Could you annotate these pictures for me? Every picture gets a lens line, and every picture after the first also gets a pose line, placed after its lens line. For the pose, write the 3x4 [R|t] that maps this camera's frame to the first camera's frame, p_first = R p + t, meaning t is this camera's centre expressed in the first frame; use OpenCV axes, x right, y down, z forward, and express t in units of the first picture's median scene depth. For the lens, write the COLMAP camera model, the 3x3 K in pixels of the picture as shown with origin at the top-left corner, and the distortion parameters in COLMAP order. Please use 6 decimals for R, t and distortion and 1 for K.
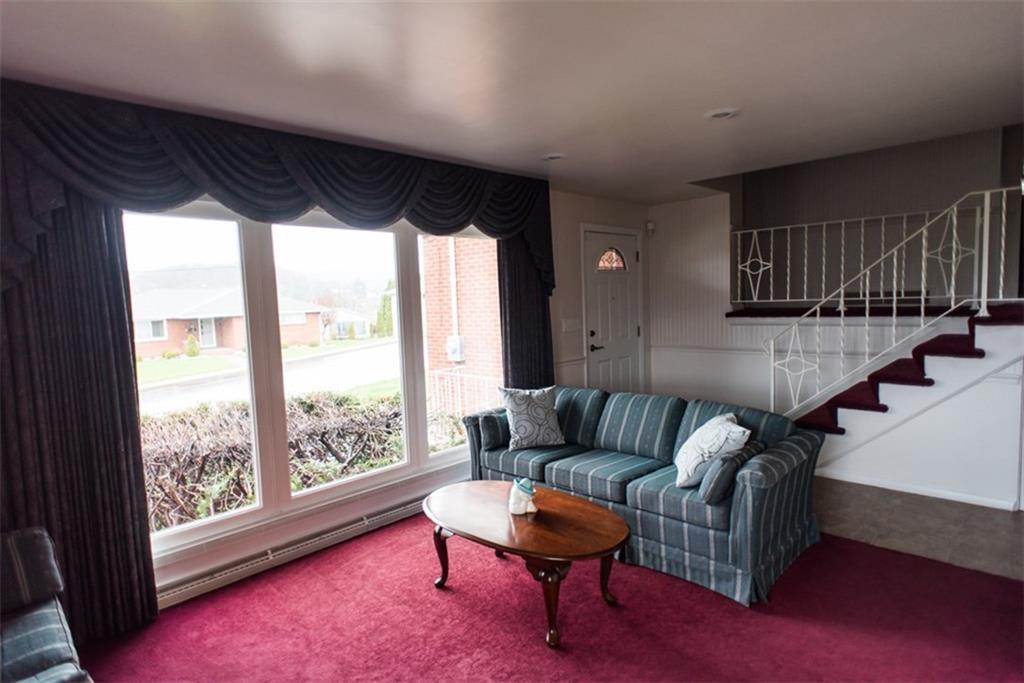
lens RADIAL K [[573.9, 0, 512.0], [0, 573.9, 341.5], [0, 0, 1]] dist [-0.001988, -0.001341]
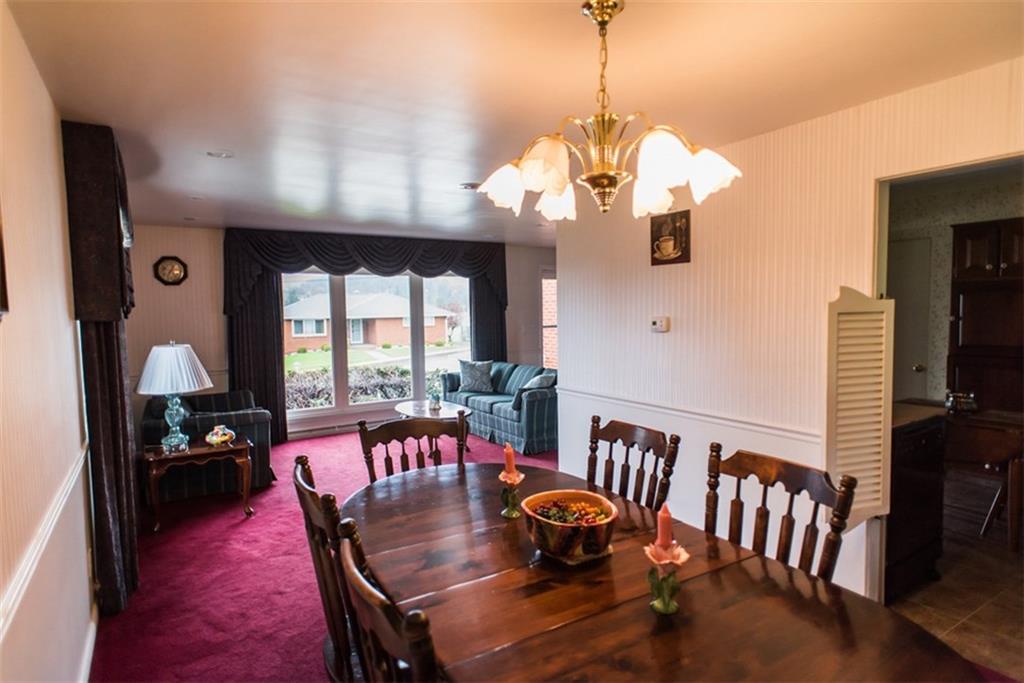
lens RADIAL K [[573.9, 0, 512.0], [0, 573.9, 341.5], [0, 0, 1]] dist [-0.001988, -0.001341]
pose [[0.971703, 0.039329, -0.232908, 0.692770], [-0.042608, 0.999051, -0.009065, 0.038695], [0.232330, 0.018732, 0.972457, -0.927391]]
